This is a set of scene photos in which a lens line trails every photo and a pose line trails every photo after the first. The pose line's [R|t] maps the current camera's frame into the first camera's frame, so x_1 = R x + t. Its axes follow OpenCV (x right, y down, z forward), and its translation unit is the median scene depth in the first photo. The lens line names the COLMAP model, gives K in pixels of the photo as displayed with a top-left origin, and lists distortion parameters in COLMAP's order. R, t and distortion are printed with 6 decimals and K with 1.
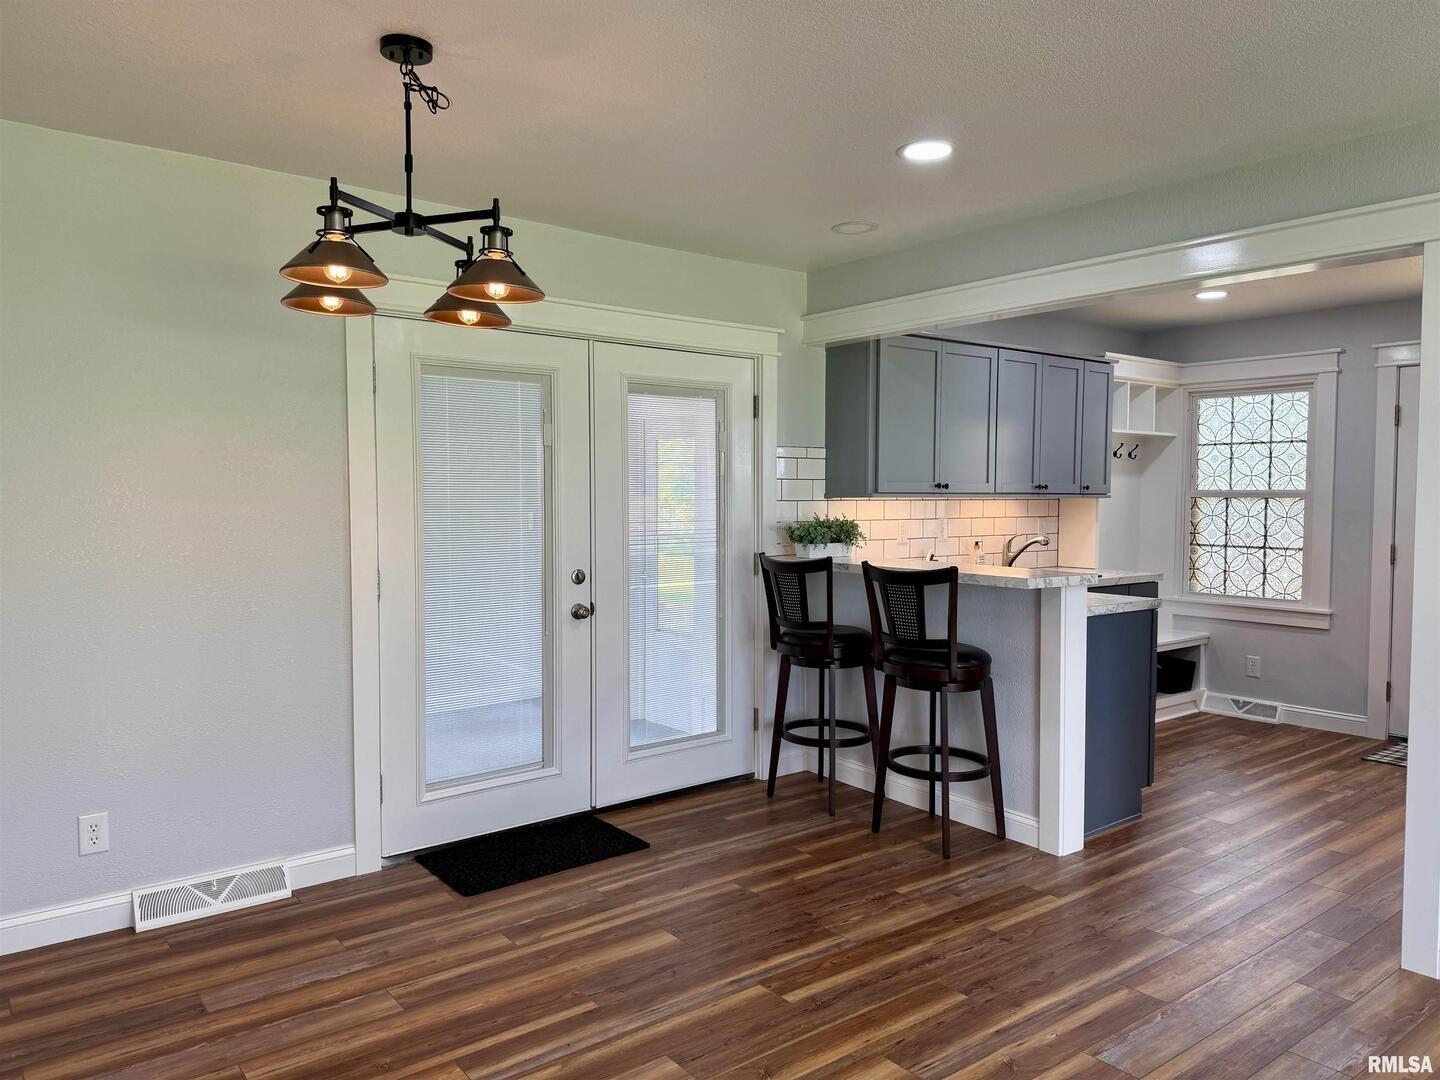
lens RADIAL K [[998.7, 0, 719.5], [0, 998.7, 521.0], [0, 0, 1]] dist [0.003355, 0.000834]
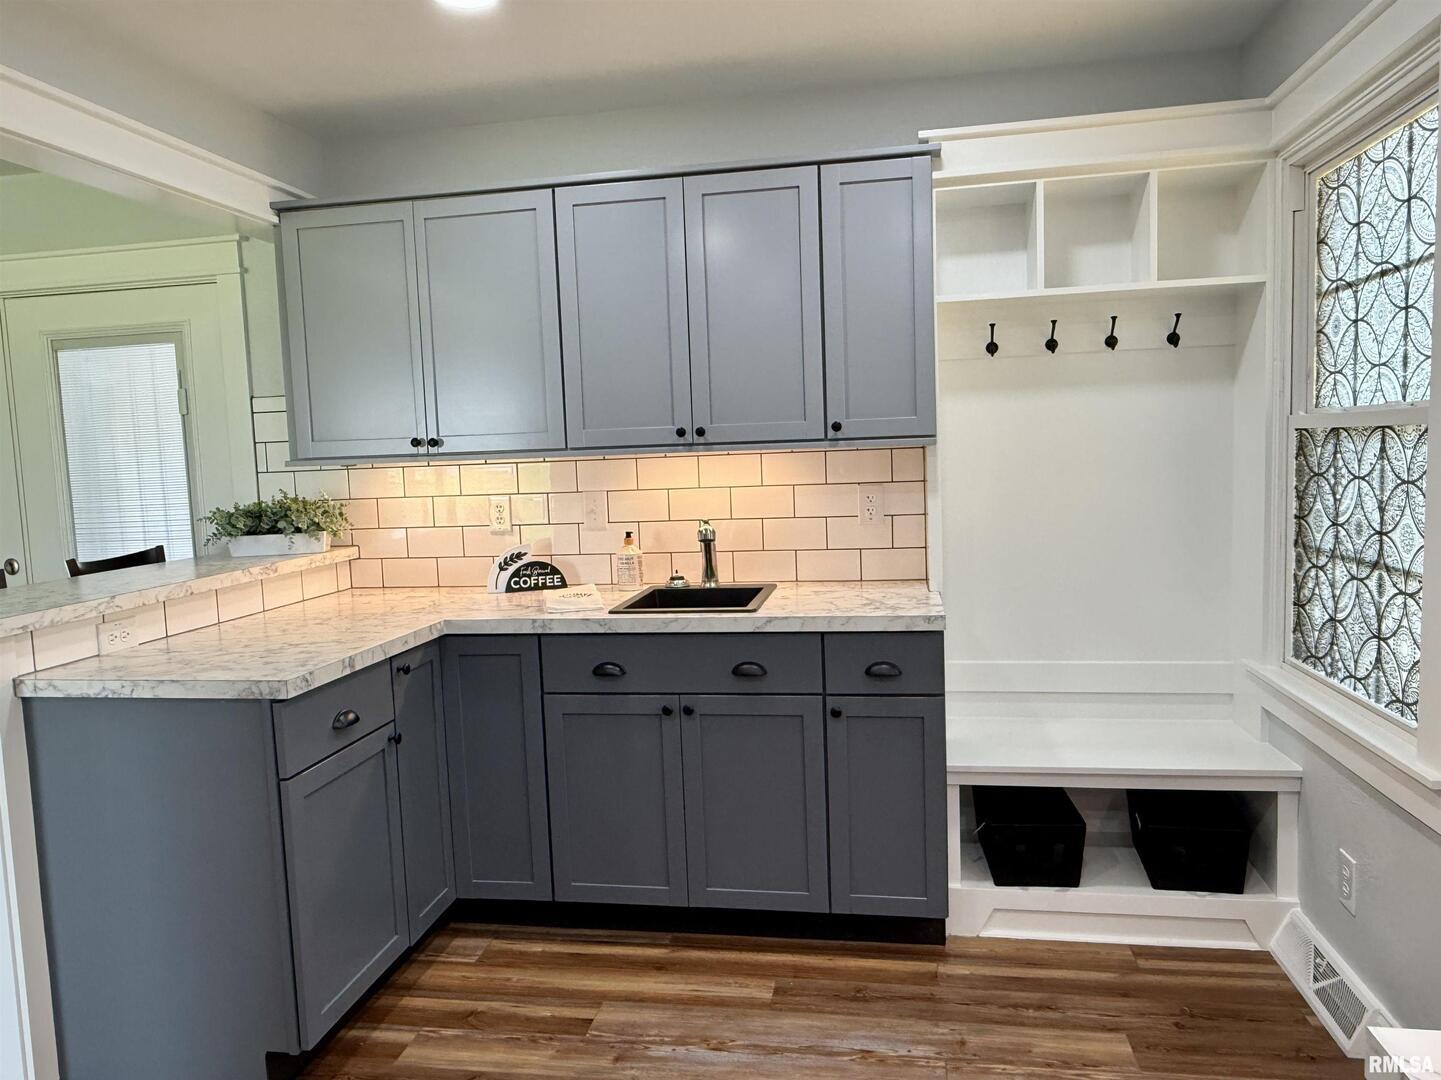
lens RADIAL K [[1002.7, 0, 720.5], [0, 1002.7, 540.0], [0, 0, 1]] dist [0.000007, 0.000583]
pose [[0.672627, 0.035292, -0.739140, 0.674045], [0.017799, 0.997801, 0.063840, -0.009872], [0.739768, -0.056096, 0.670520, 0.604851]]
